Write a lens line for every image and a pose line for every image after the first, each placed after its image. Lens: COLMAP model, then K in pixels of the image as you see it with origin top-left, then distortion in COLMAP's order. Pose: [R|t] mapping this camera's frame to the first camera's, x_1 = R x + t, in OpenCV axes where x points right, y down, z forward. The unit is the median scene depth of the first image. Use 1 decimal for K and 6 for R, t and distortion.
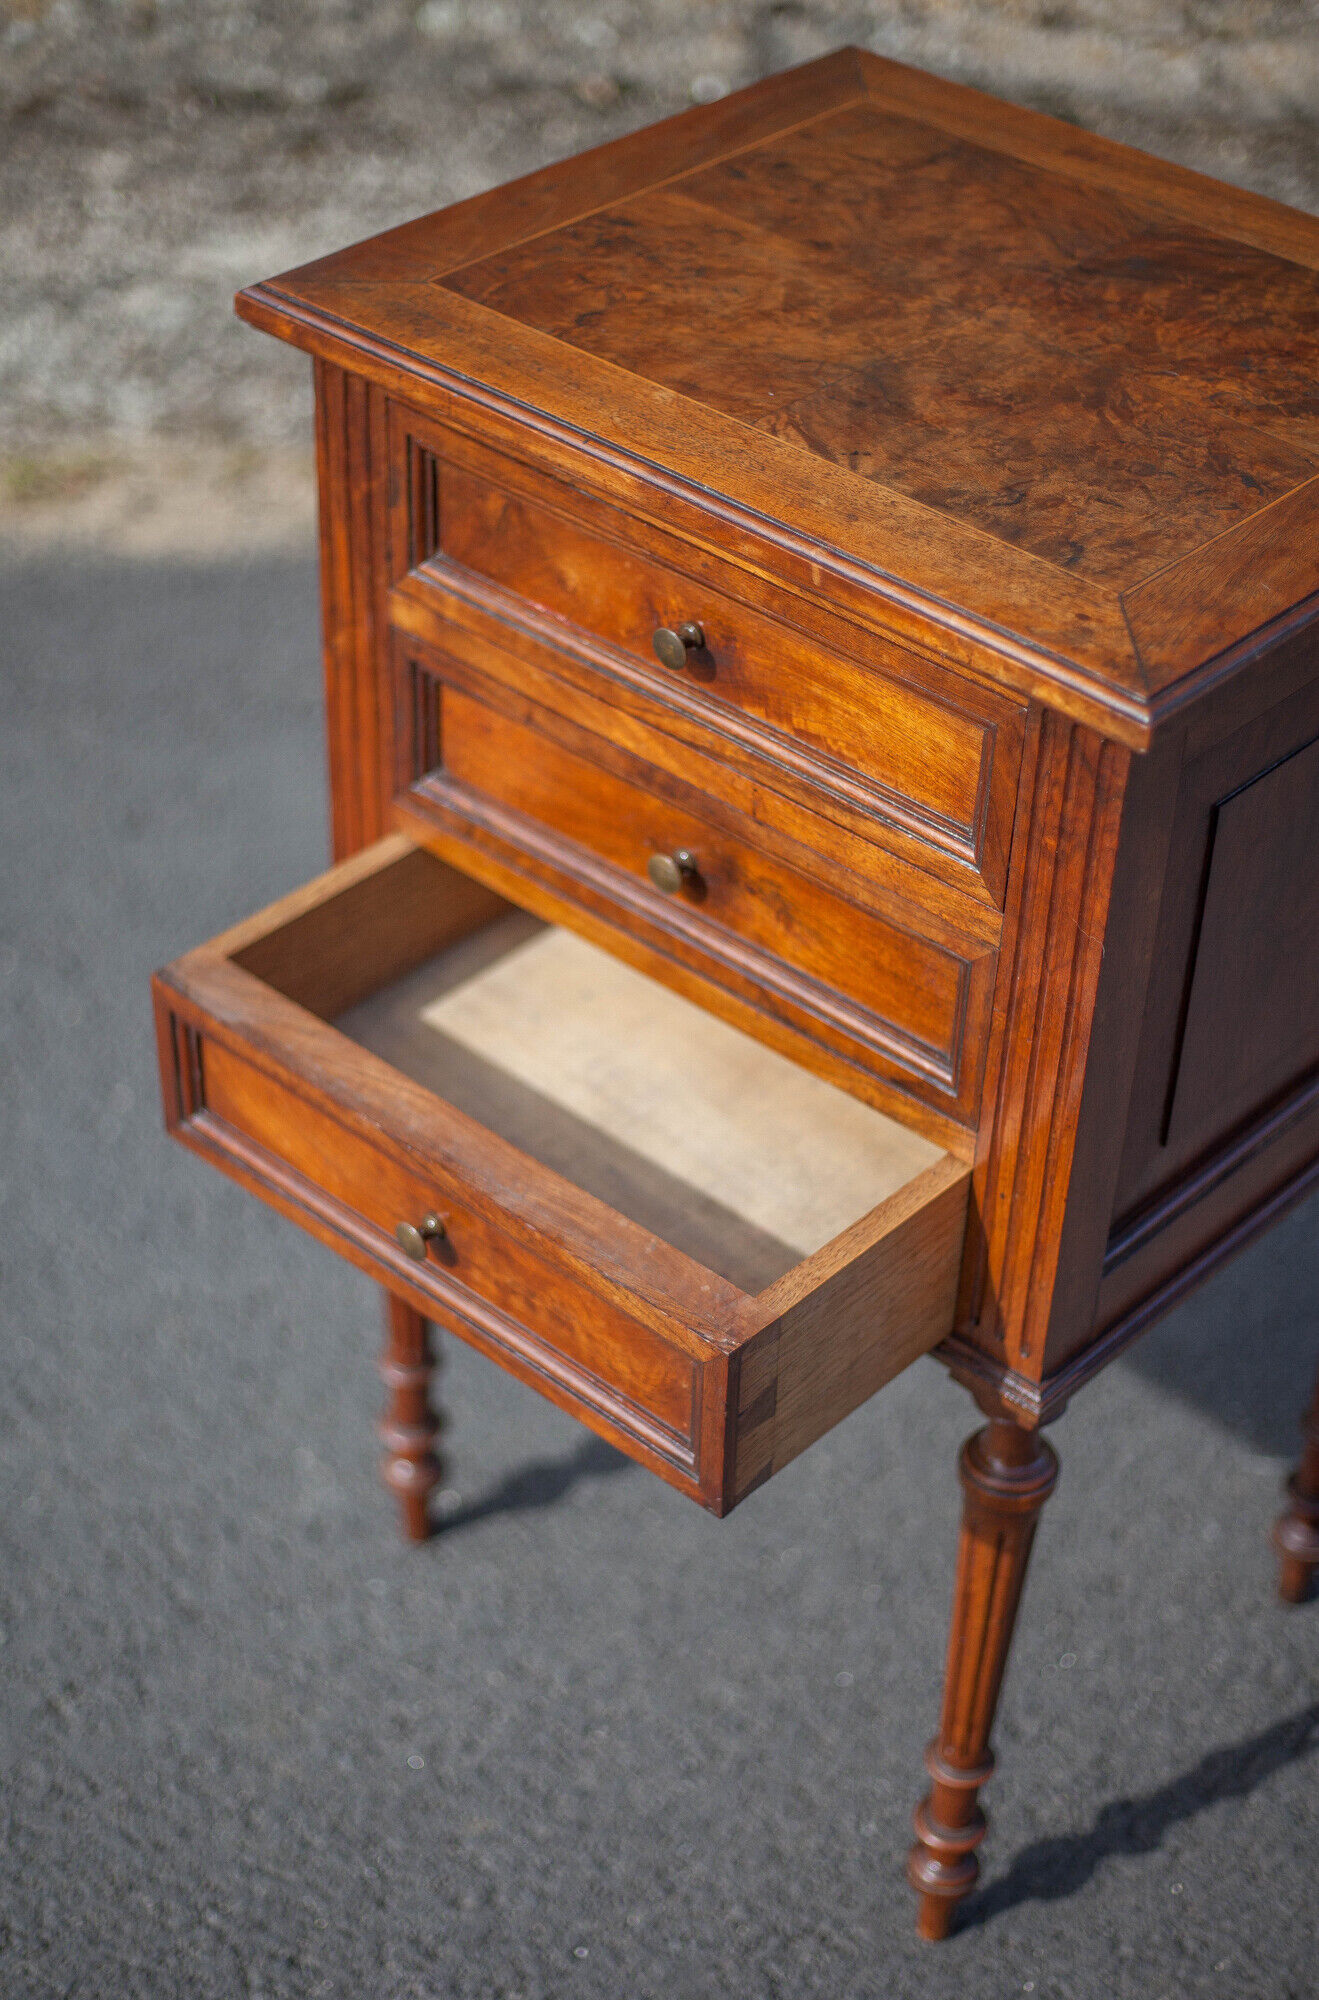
lens RADIAL K [[3266.7, 0, 608.2], [0, 3266.7, 1081.6], [0, 0, 1]] dist [-0.114804, -0.070089]
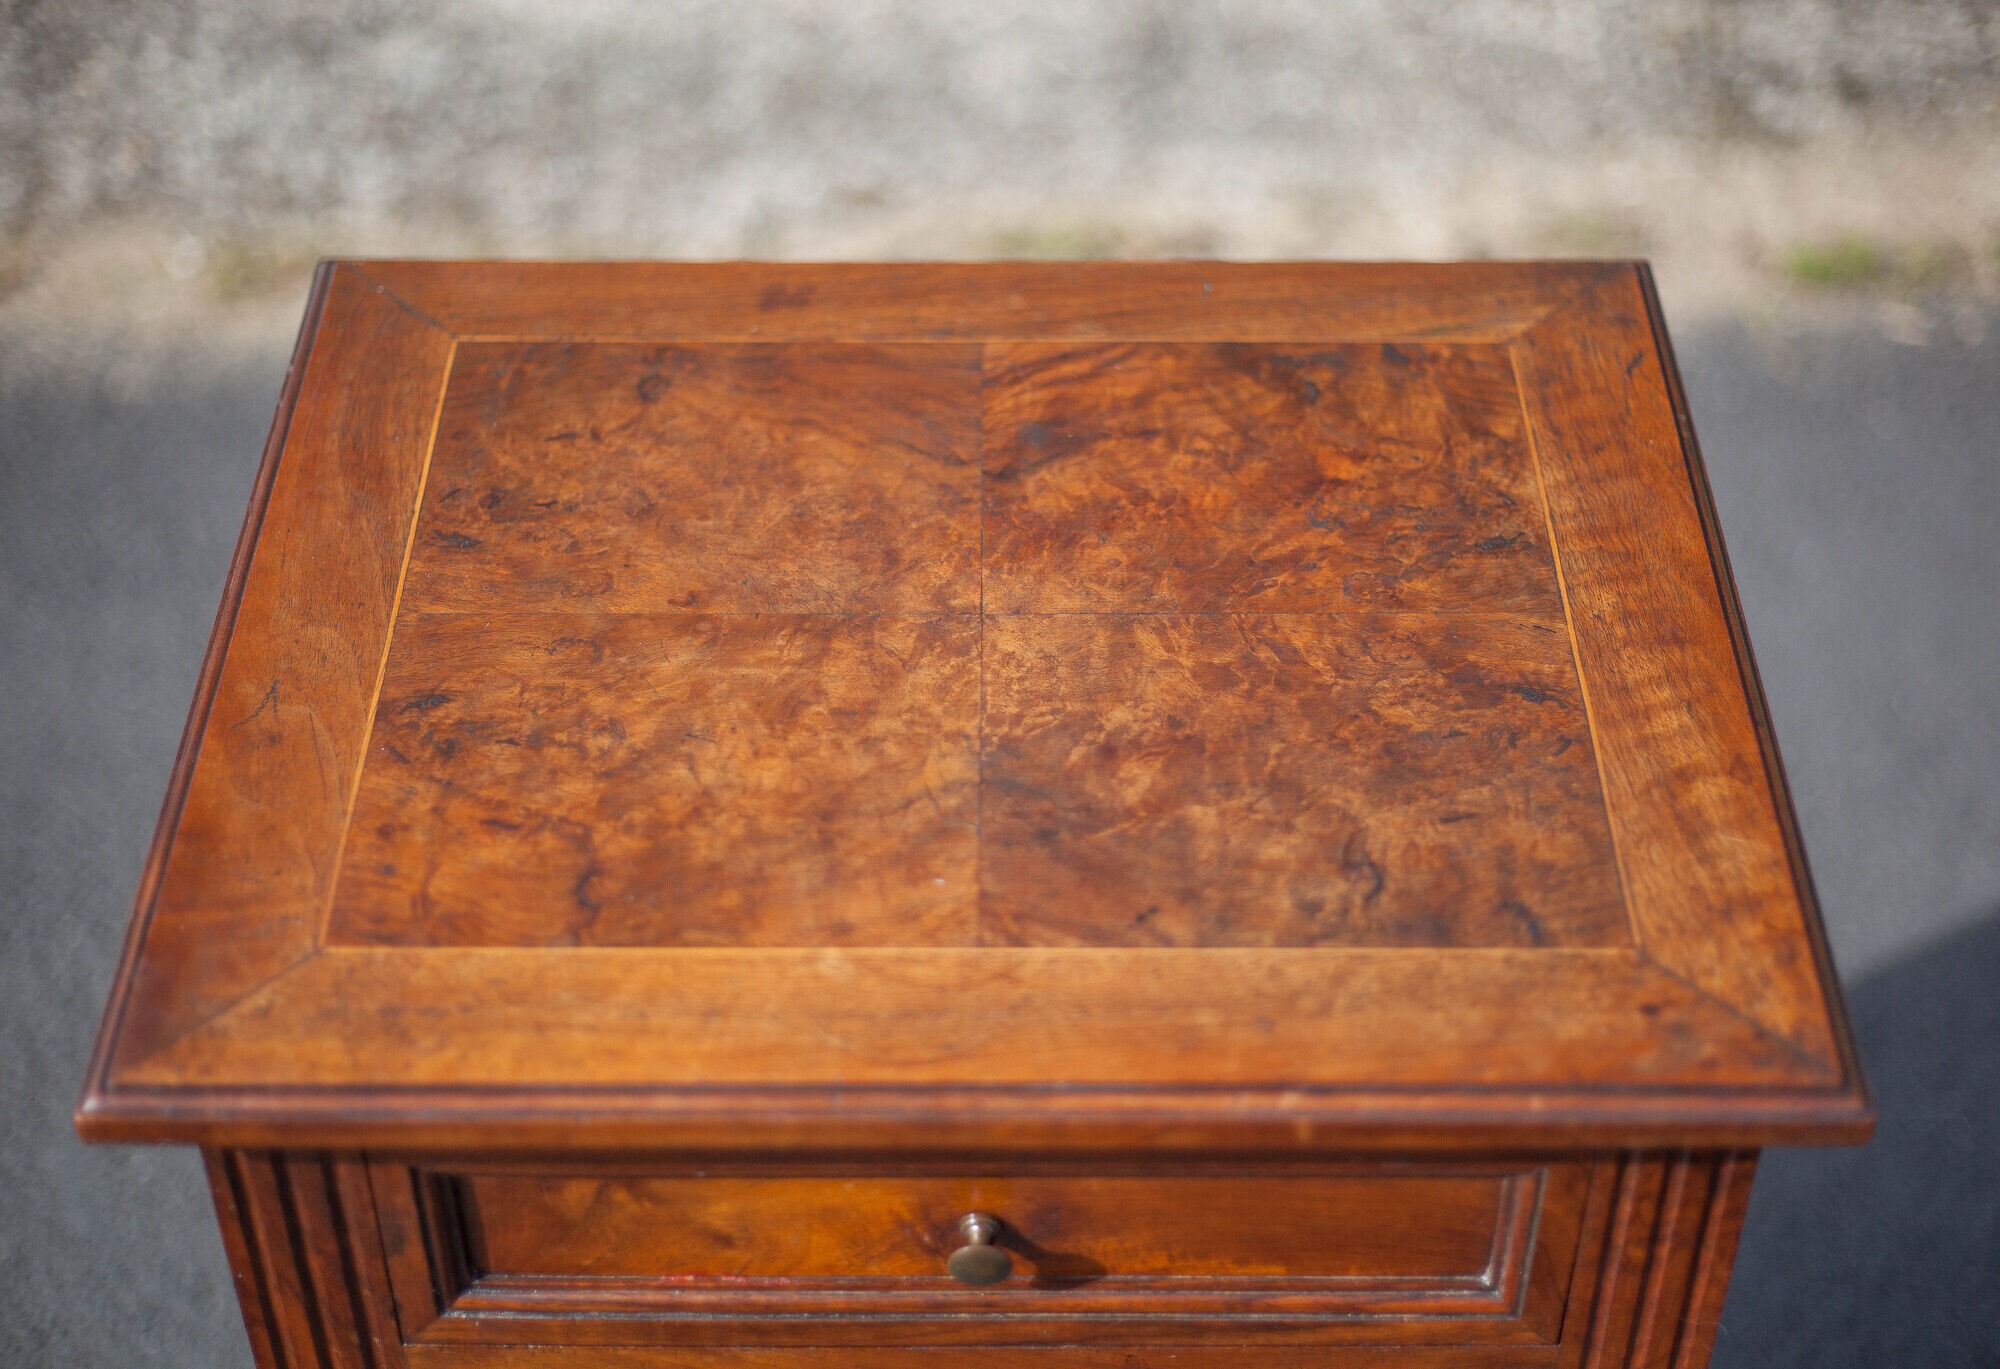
lens RADIAL K [[3200.9, 0, 1002.6], [0, 3200.9, 717.0], [0, 0, 1]] dist [-0.115922, -0.033953]
pose [[0.724978, -0.471384, 0.502200, -0.227000], [0.444584, 0.877151, 0.181524, -0.304152], [-0.526073, 0.091669, 0.845485, 0.339934]]
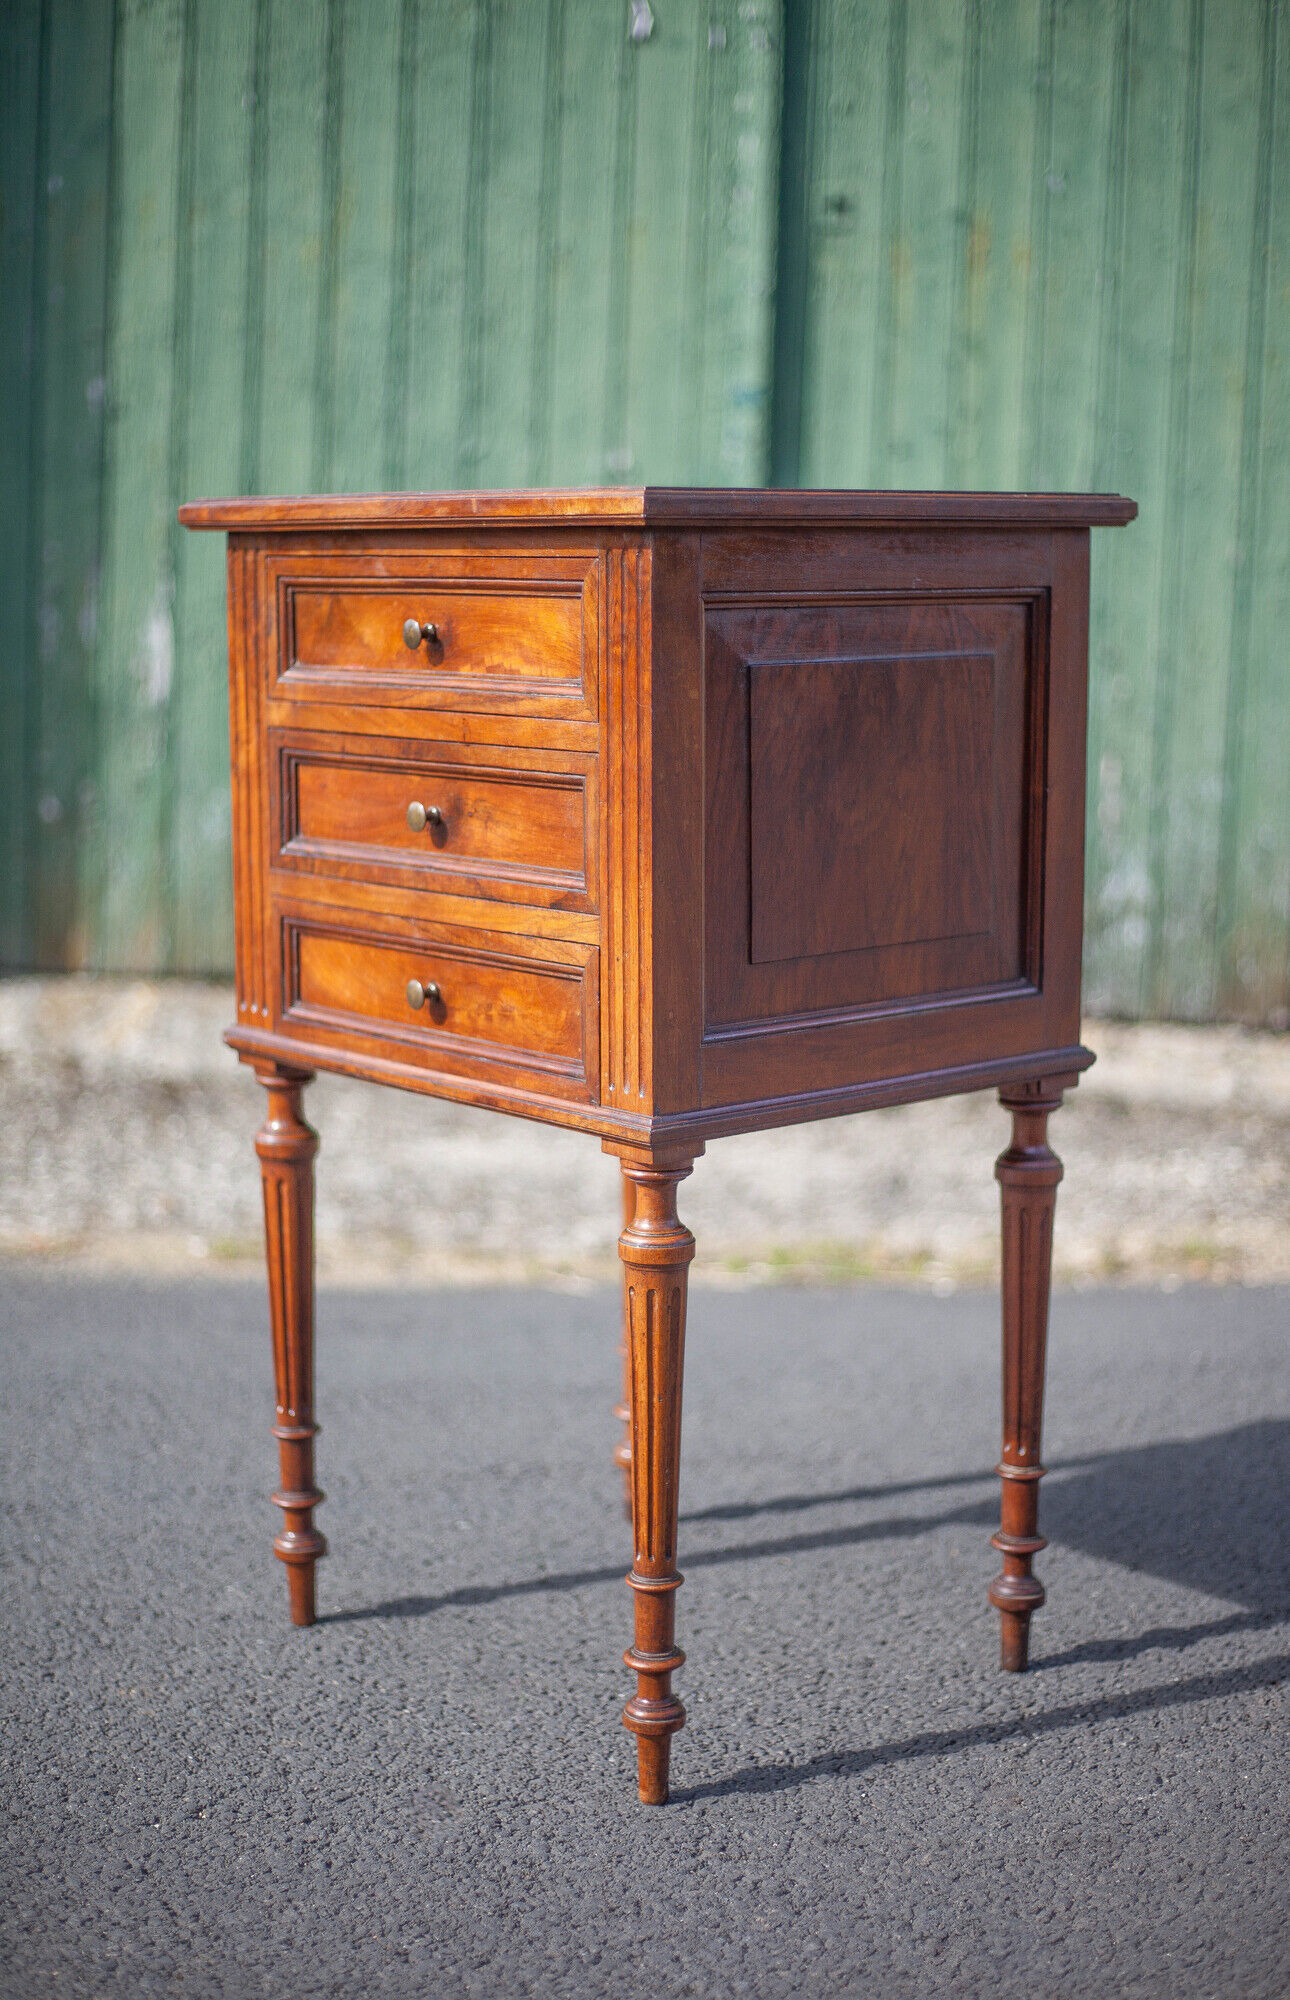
lens RADIAL K [[2968.4, 0, 670.5], [0, 2968.4, 1000.2], [0, 0, 1]] dist [-0.123291, -0.046955]
pose [[0.992468, -0.003850, -0.122442, 0.257083], [-0.059026, 0.860803, -0.505503, 0.586109], [0.107345, 0.508923, 0.854093, -0.057078]]
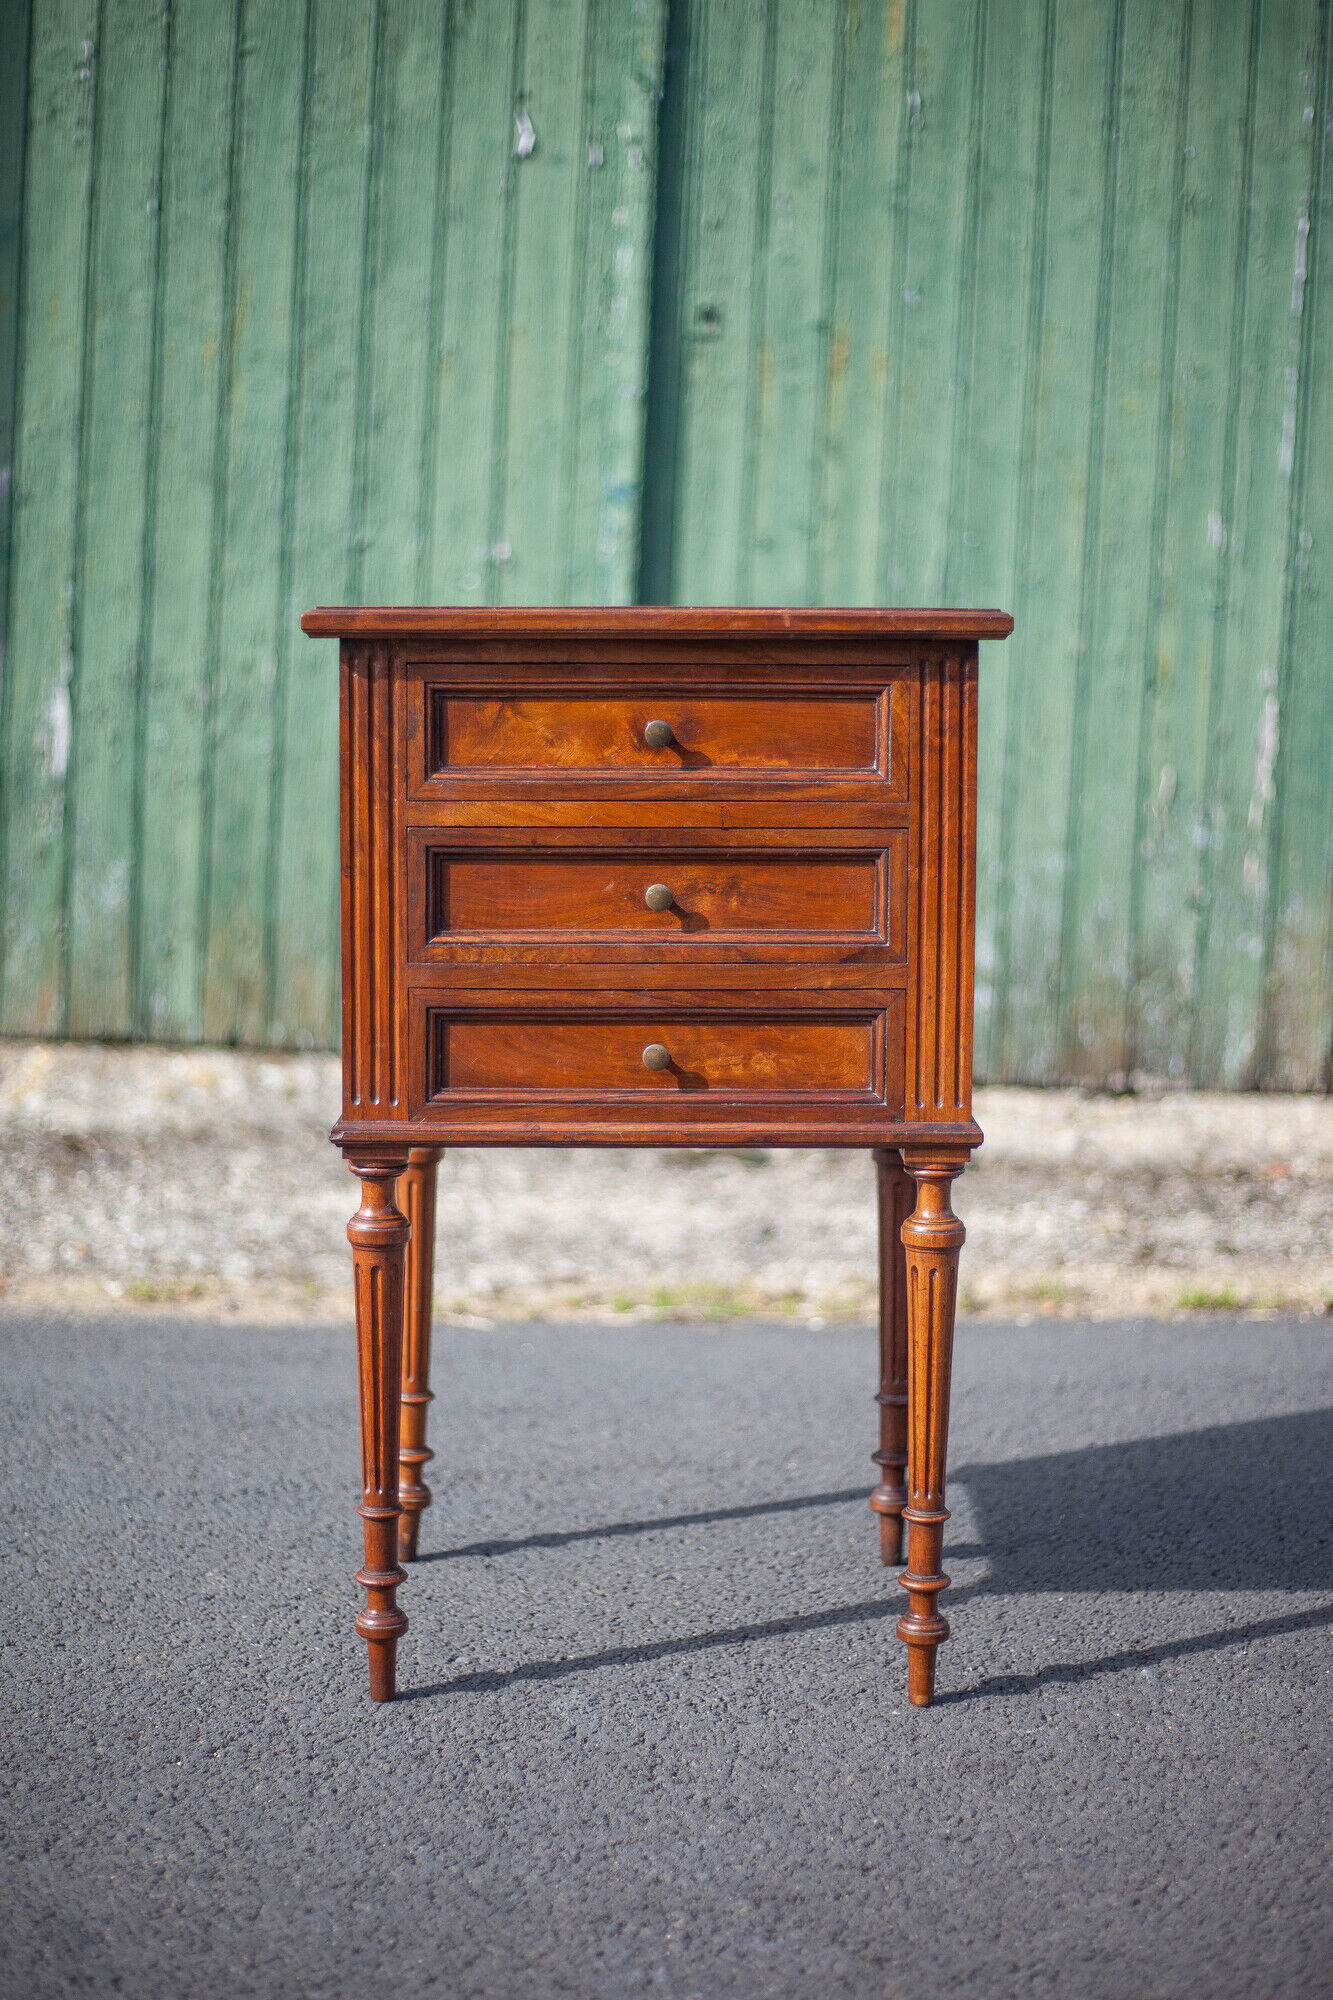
lens RADIAL K [[3016.3, 0, 666.5], [0, 3016.3, 1000.0], [0, 0, 1]] dist [-0.126650, -0.018468]
pose [[0.998159, -0.003297, -0.060567, 0.217329], [-0.029341, 0.847682, -0.529693, 0.705558], [0.053088, 0.530494, 0.846024, -0.232180]]
